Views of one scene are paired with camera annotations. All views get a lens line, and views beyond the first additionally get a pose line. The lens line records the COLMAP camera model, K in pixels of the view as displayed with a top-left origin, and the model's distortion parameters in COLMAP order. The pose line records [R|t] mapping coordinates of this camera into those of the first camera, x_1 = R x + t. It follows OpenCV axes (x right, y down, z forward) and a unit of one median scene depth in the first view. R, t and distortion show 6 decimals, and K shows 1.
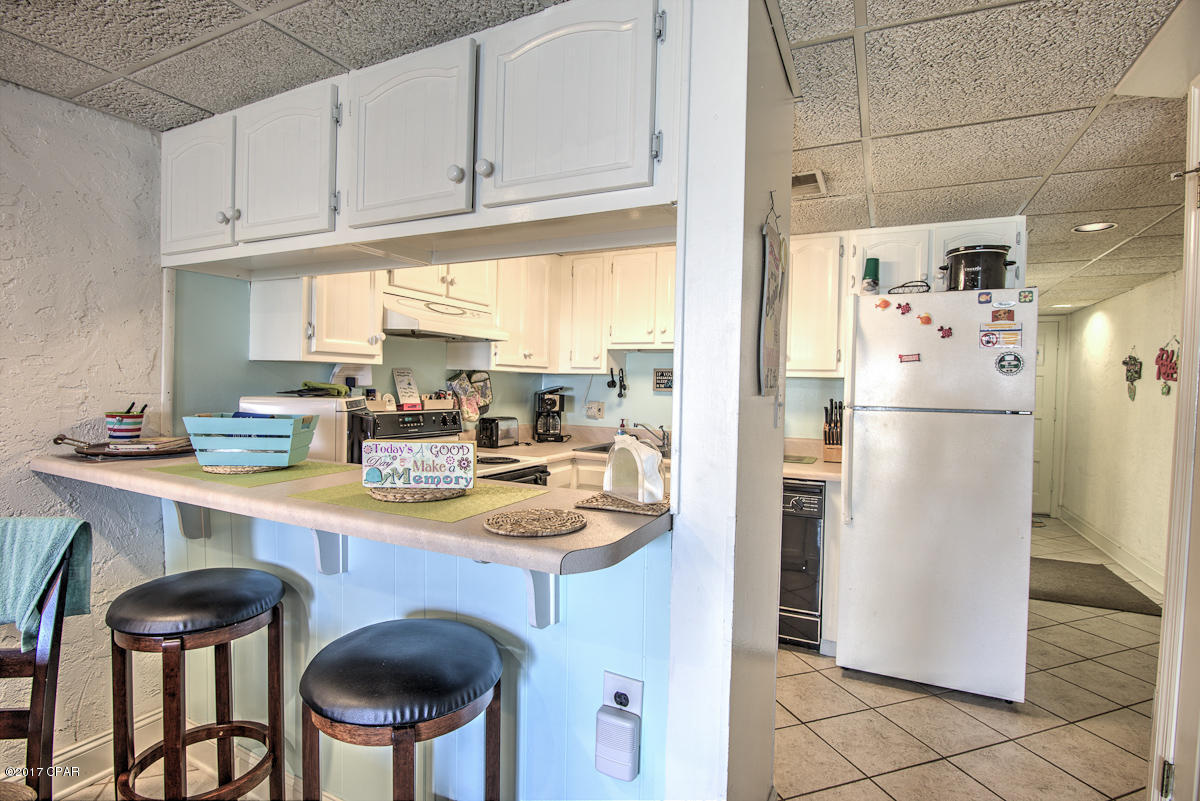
lens RADIAL K [[583.2, 0, 598.9], [0, 583.2, 400.5], [0, 0, 1]] dist [-0.023212, -0.000357]
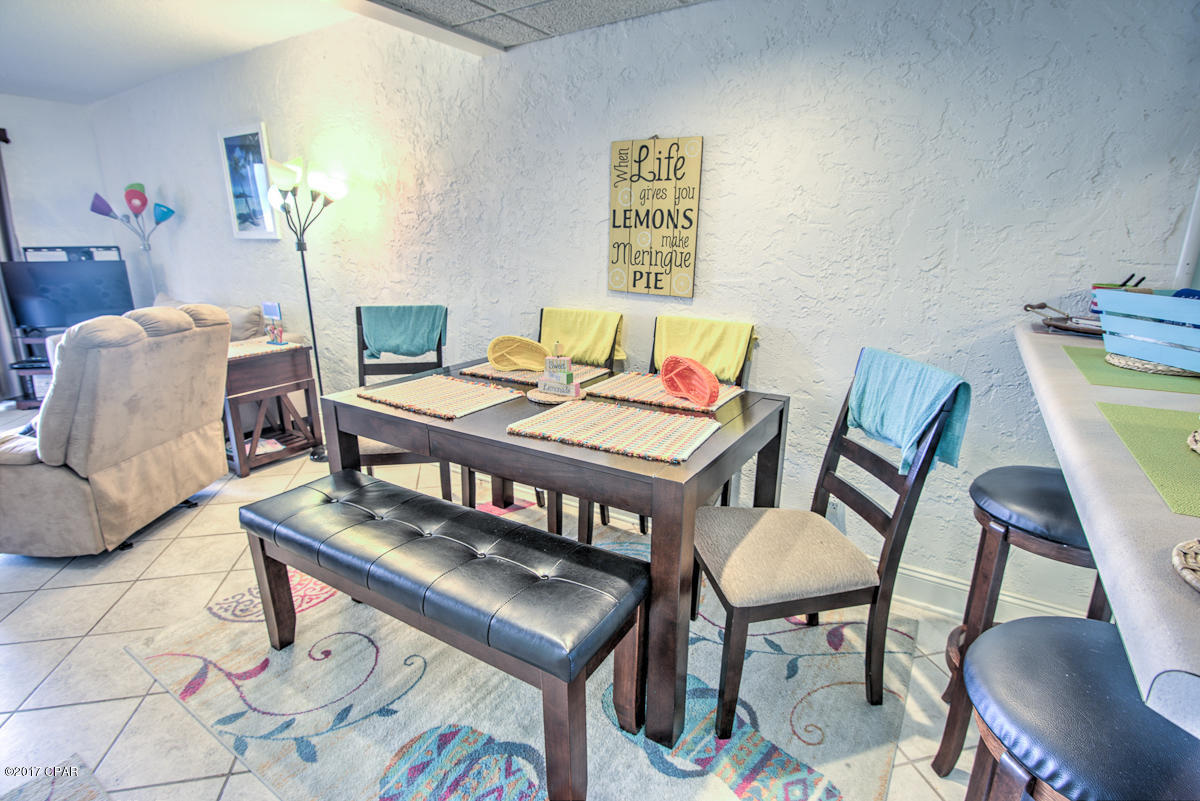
lens RADIAL K [[583.2, 0, 598.0], [0, 583.2, 400.0], [0, 0, 1]] dist [-0.023212, -0.000357]
pose [[-0.105018, 0.239304, -0.965249, 0.090007], [-0.035782, 0.969078, 0.244147, 0.004002], [0.993826, 0.060179, -0.093208, 0.193482]]
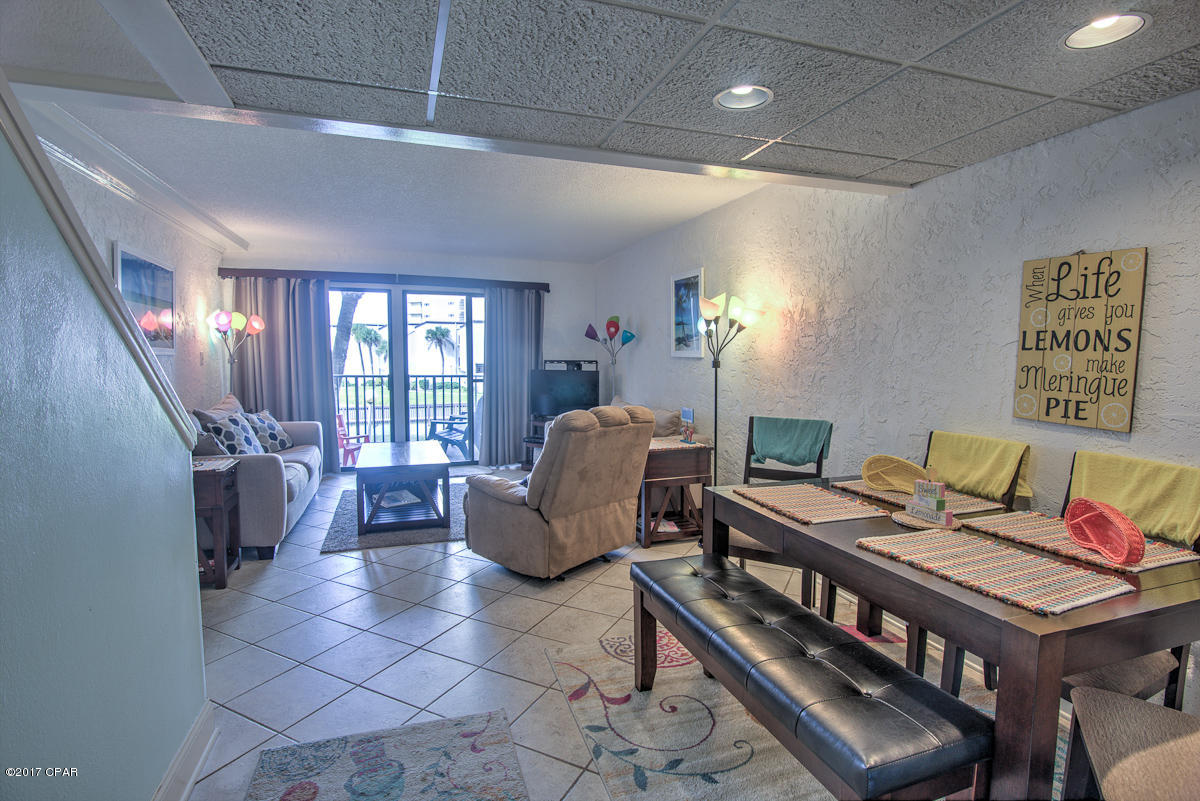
lens RADIAL K [[583.2, 0, 596.5], [0, 583.2, 399.4], [0, 0, 1]] dist [-0.023212, -0.000357]
pose [[-0.711818, 0.025751, -0.701892, 0.149102], [-0.042822, 0.995878, 0.079964, -0.004751], [0.701057, 0.086976, -0.707781, 0.271346]]
